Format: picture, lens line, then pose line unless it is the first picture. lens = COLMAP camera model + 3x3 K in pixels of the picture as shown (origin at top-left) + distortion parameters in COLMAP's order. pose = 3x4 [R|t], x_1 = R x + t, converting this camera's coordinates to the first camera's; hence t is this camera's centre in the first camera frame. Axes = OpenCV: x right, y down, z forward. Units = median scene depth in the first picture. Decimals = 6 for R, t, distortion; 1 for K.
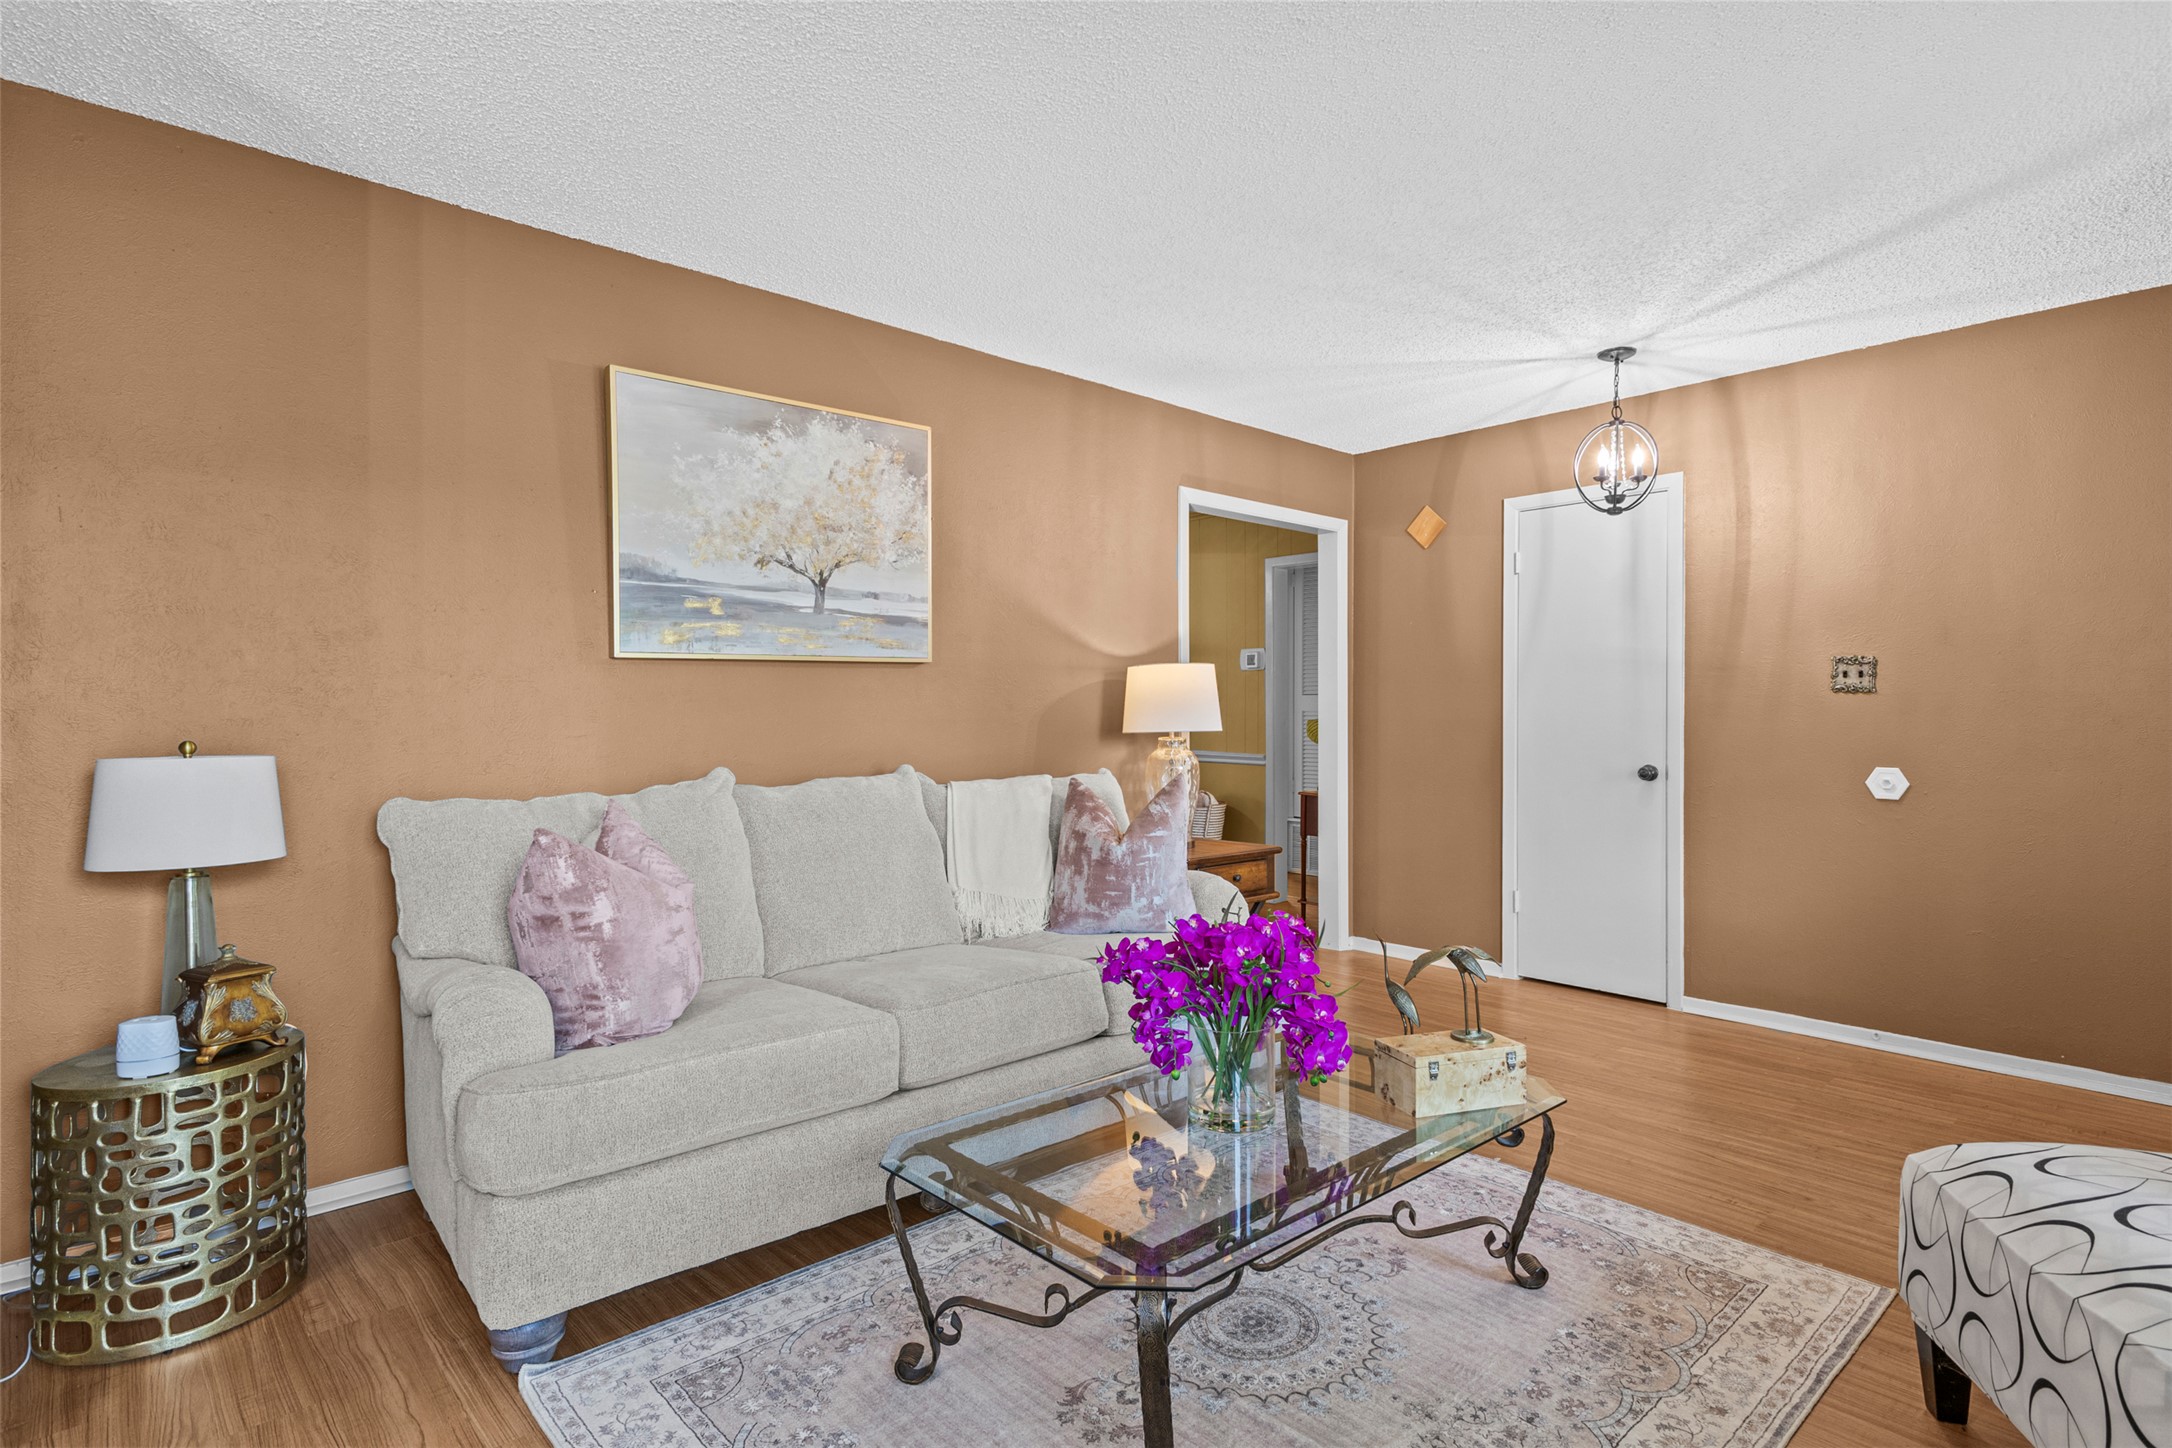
lens RADIAL K [[1106.0, 0, 1087.7], [0, 1106.0, 726.9], [0, 0, 1]] dist [-0.002500, -0.000122]
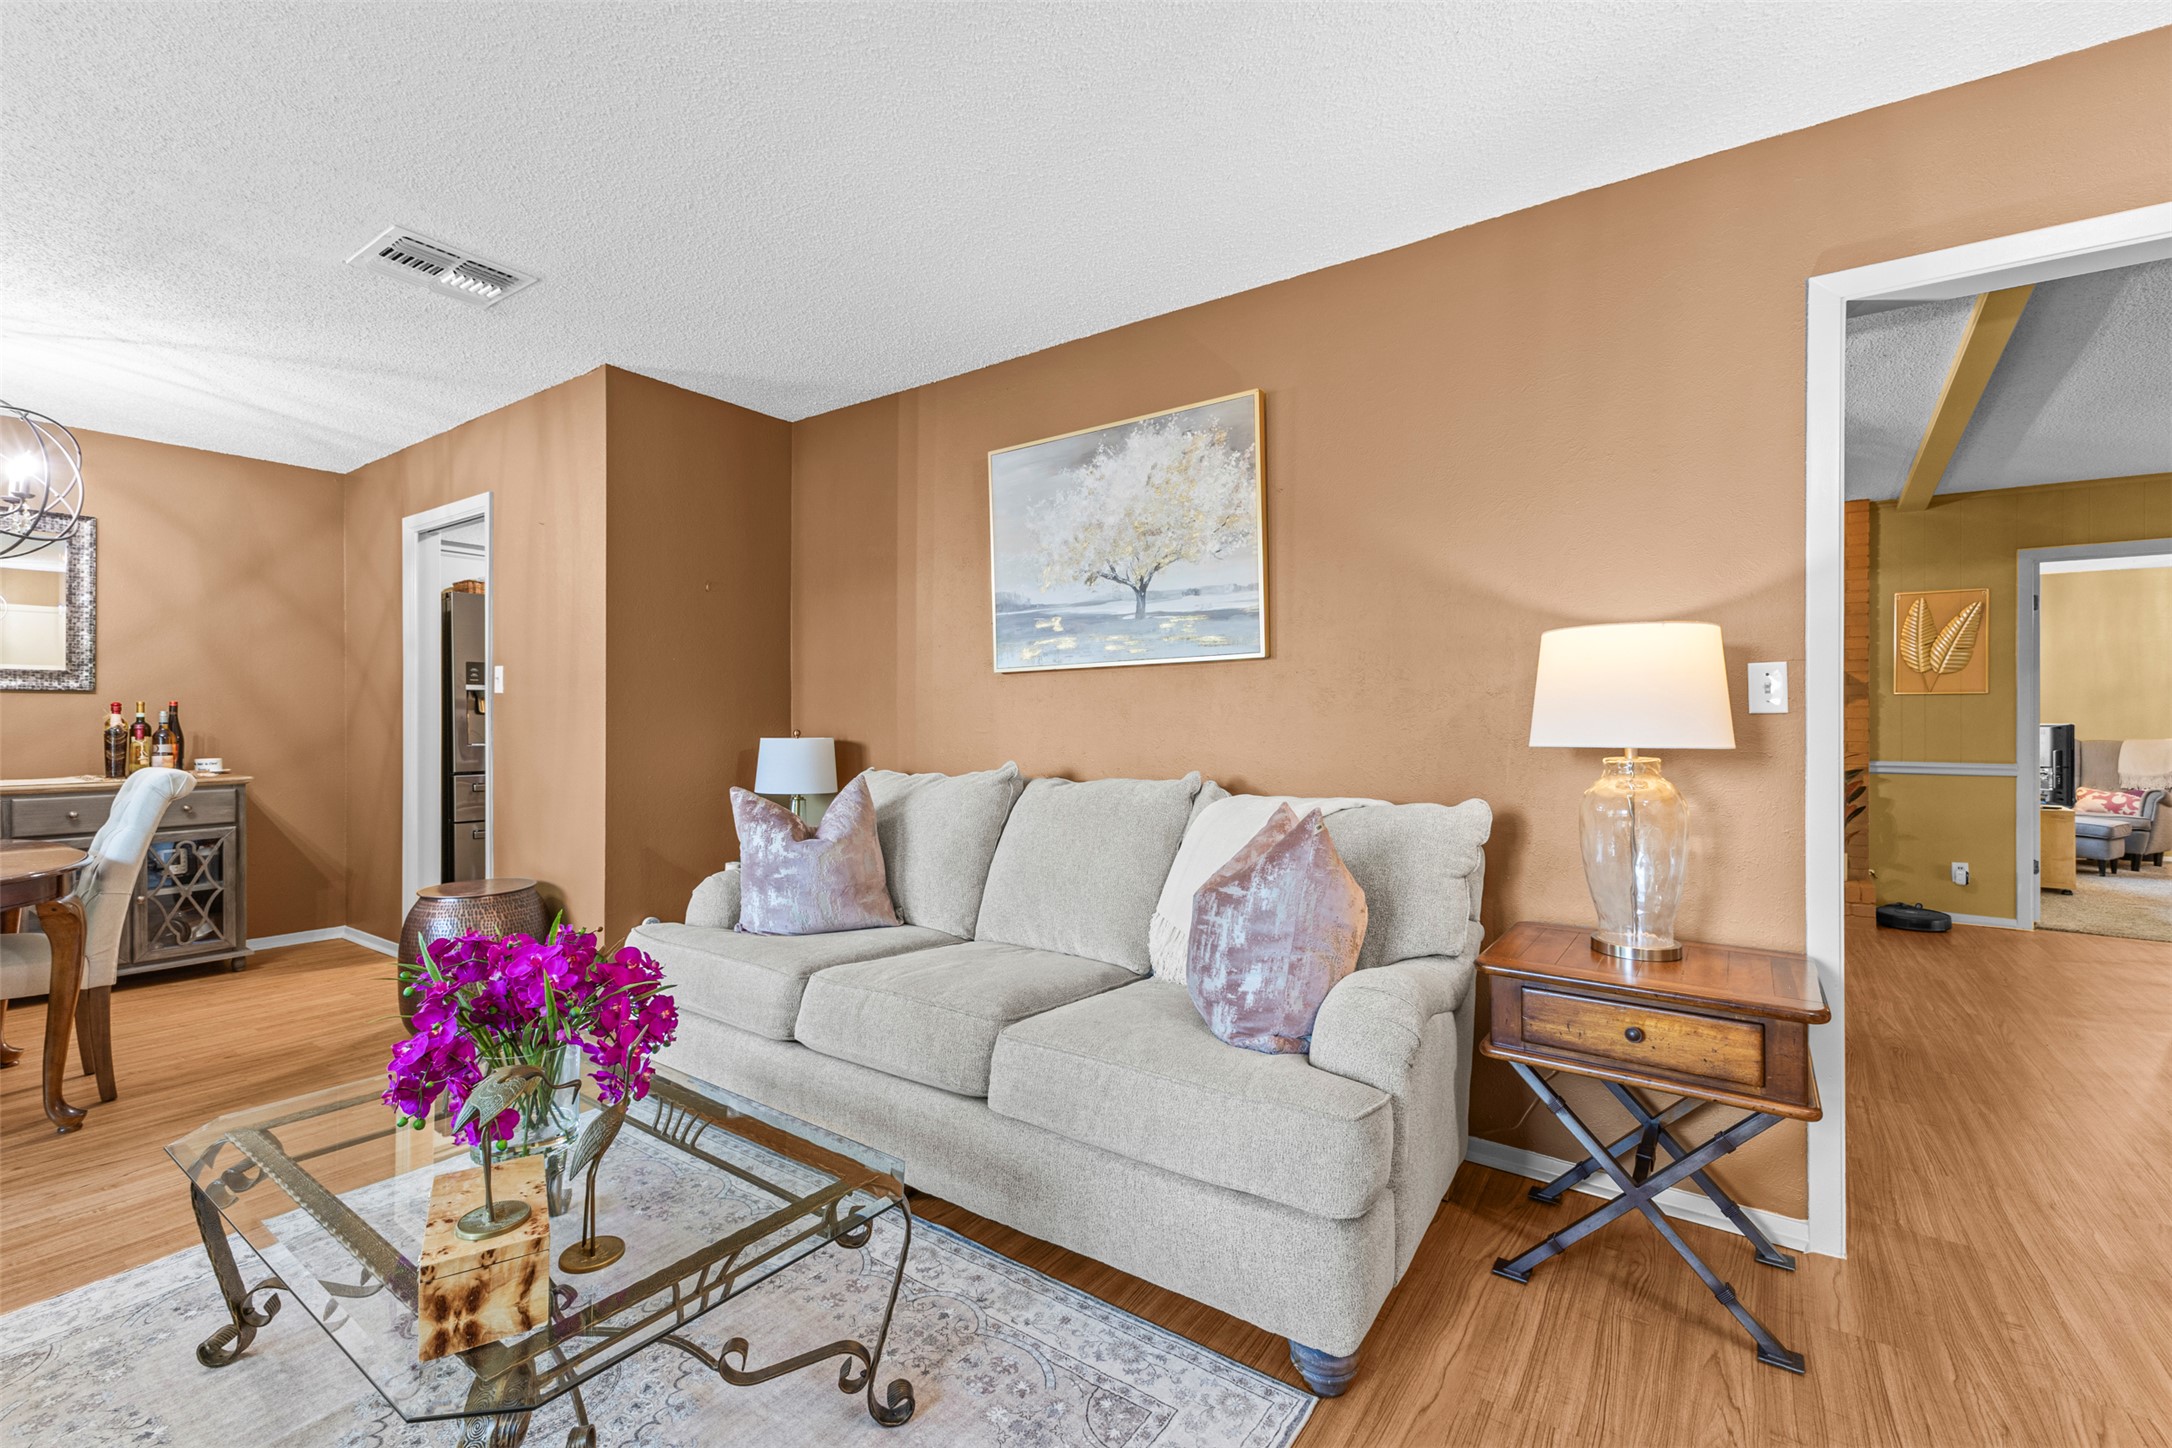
lens RADIAL K [[957.4, 0, 1079.1], [0, 957.4, 713.5], [0, 0, 1]] dist [0.003015, -0.000600]
pose [[0.190711, -0.000372, -0.981646, 0.631286], [-0.009627, 0.999951, -0.002250, -0.012020], [0.981599, 0.009880, 0.190698, 0.790411]]
